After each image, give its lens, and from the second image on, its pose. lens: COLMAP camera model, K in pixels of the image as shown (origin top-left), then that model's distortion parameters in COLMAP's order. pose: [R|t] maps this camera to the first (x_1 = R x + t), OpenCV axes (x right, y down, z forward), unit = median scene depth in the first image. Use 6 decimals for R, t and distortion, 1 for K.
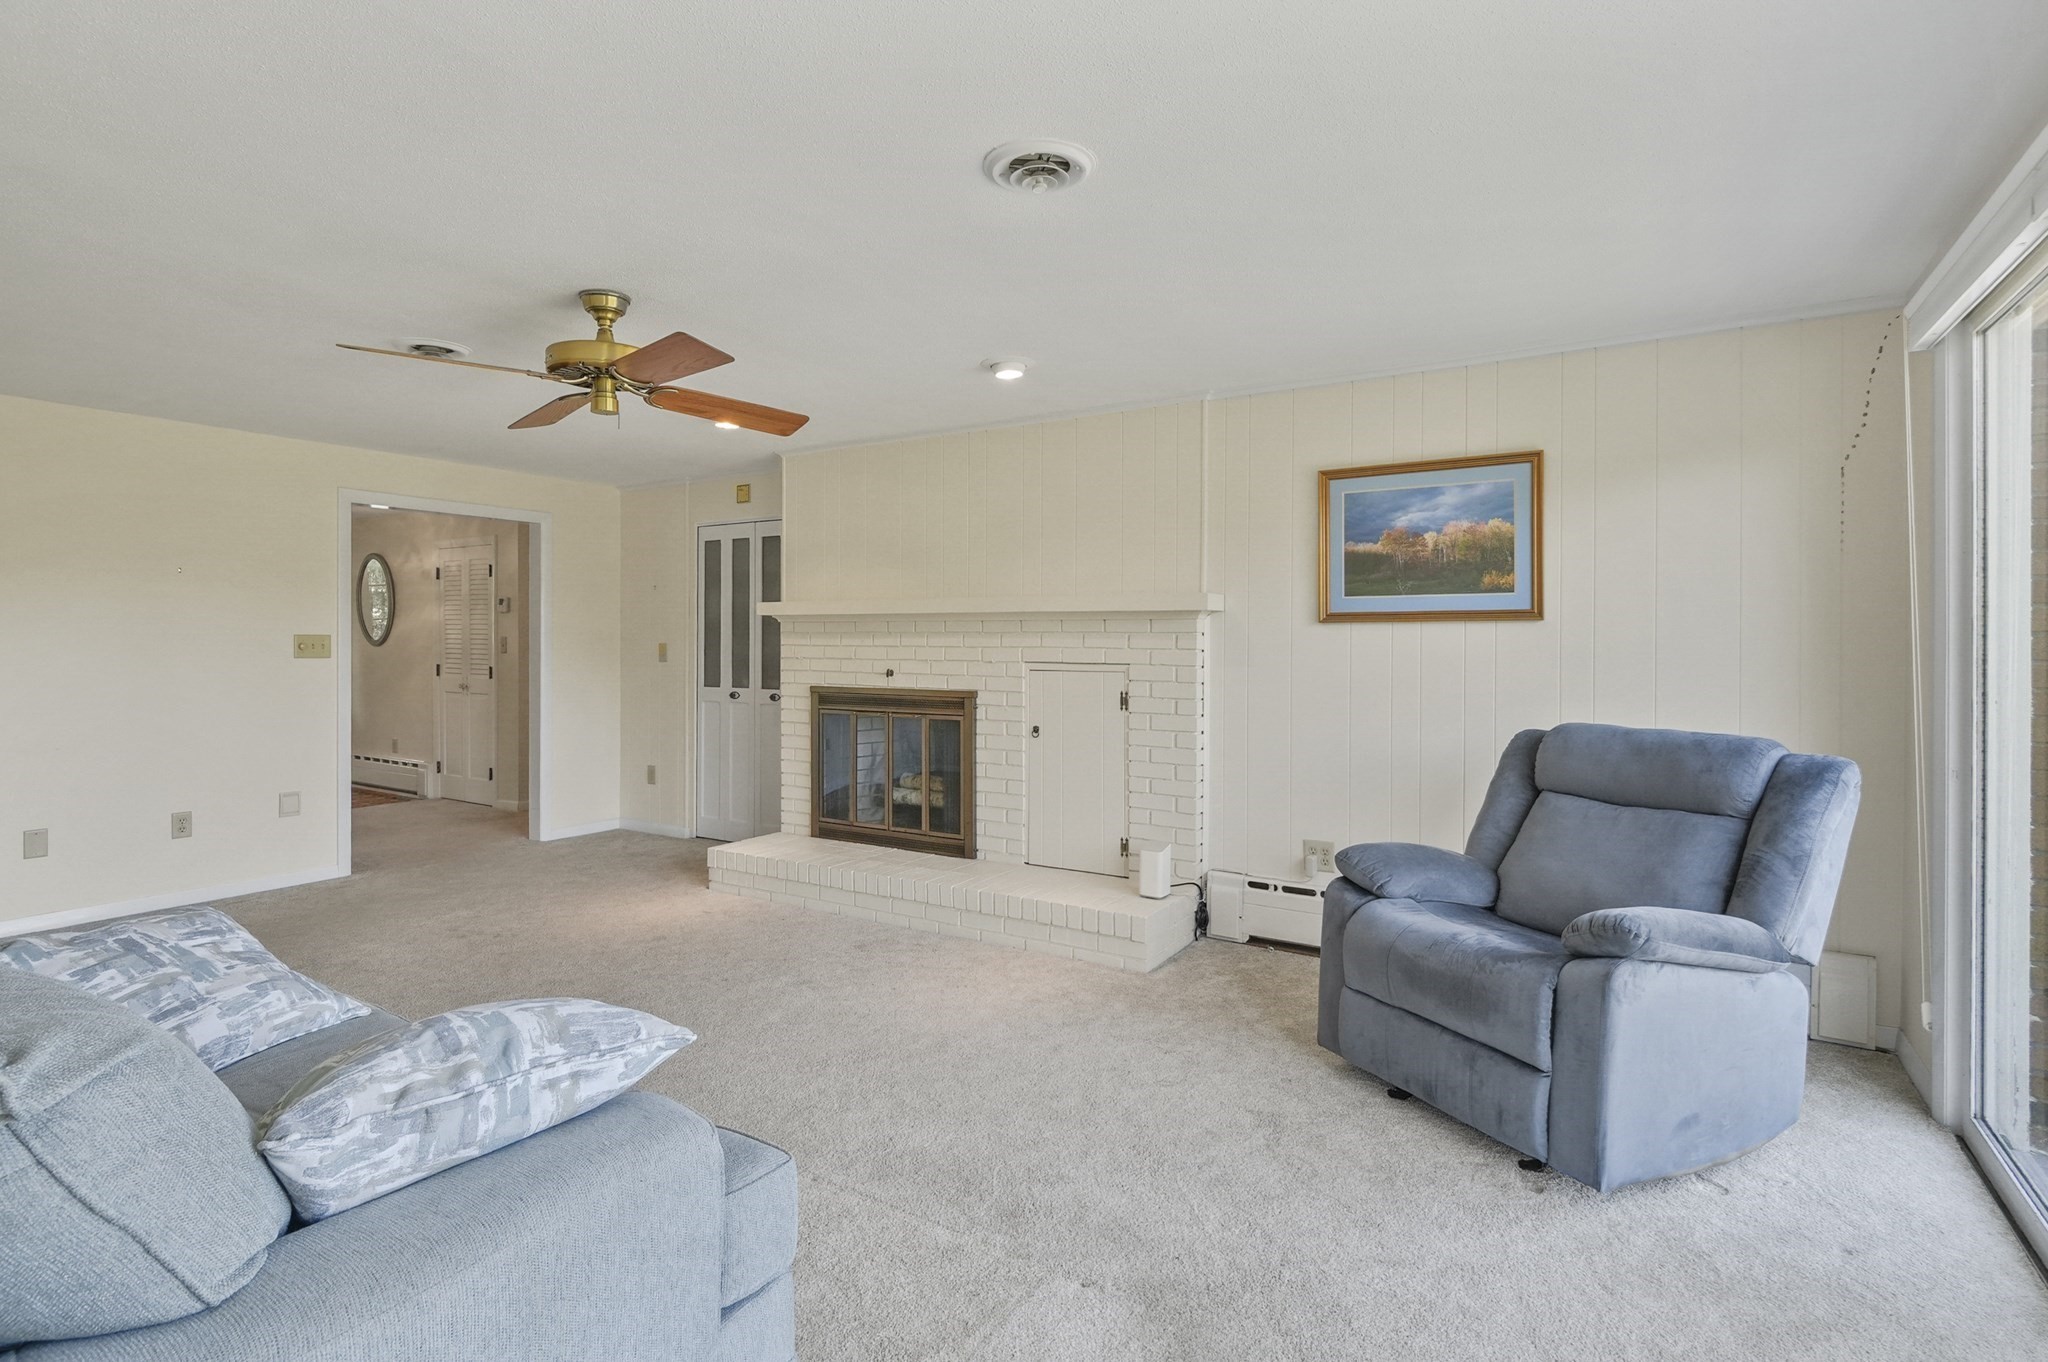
lens RADIAL K [[1000.0, 0, 1015.4], [0, 1000.0, 651.8], [0, 0, 1]] dist [0.005972, -0.000535]
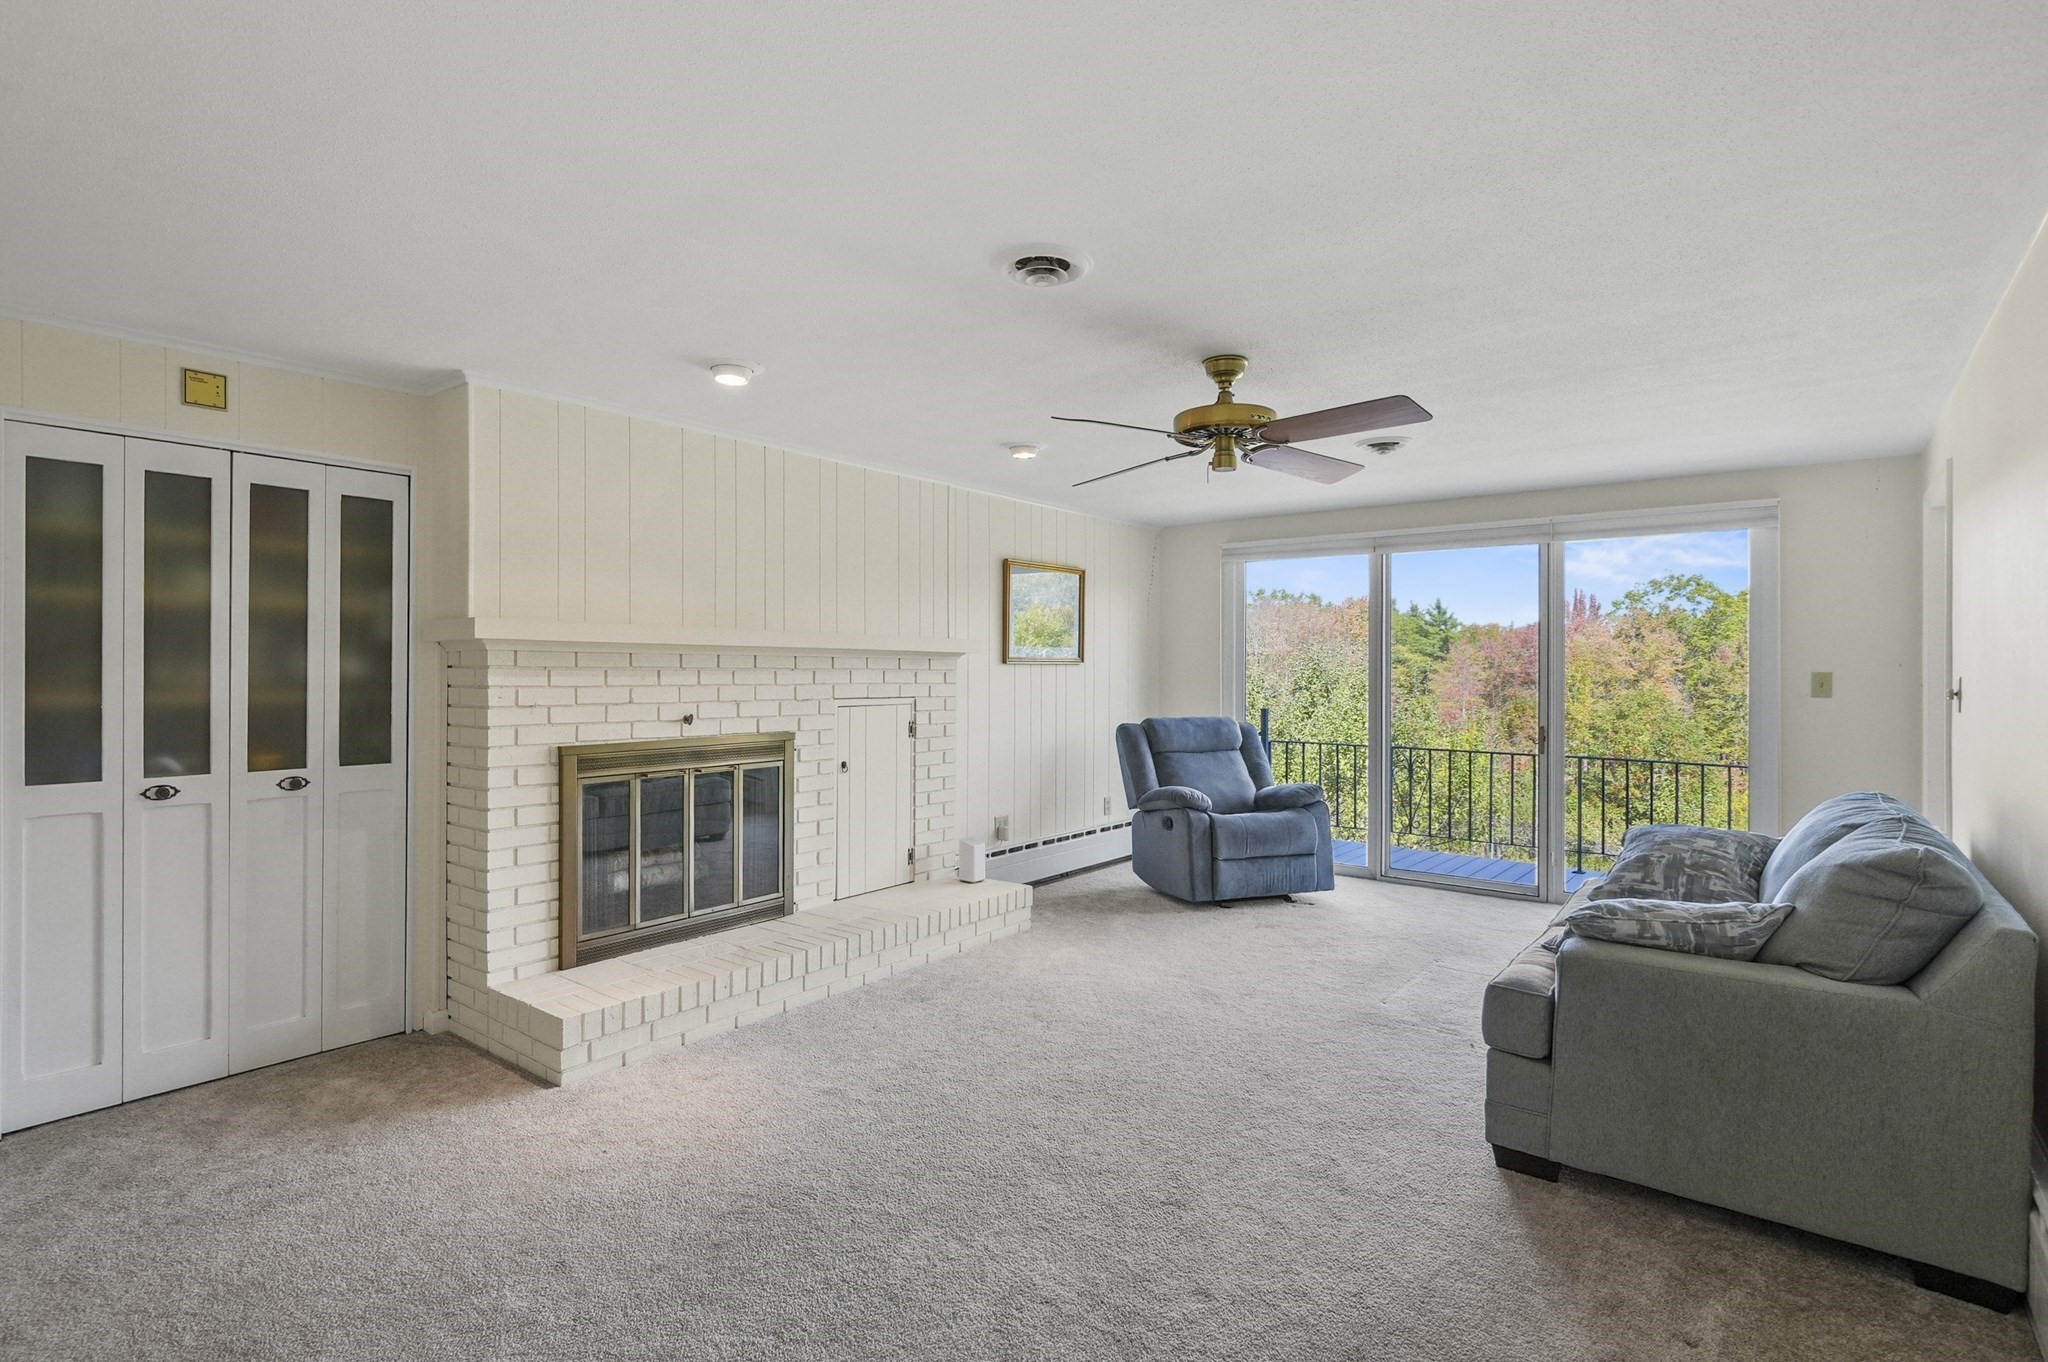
lens RADIAL K [[1009.3, 0, 1018.3], [0, 1009.3, 666.9], [0, 0, 1]] dist [0.002581, -0.001084]
pose [[0.100126, 0.002447, 0.994972, -0.931875], [0.010643, 0.999937, -0.003530, -0.015204], [-0.994918, 0.010943, 0.100094, 0.685742]]
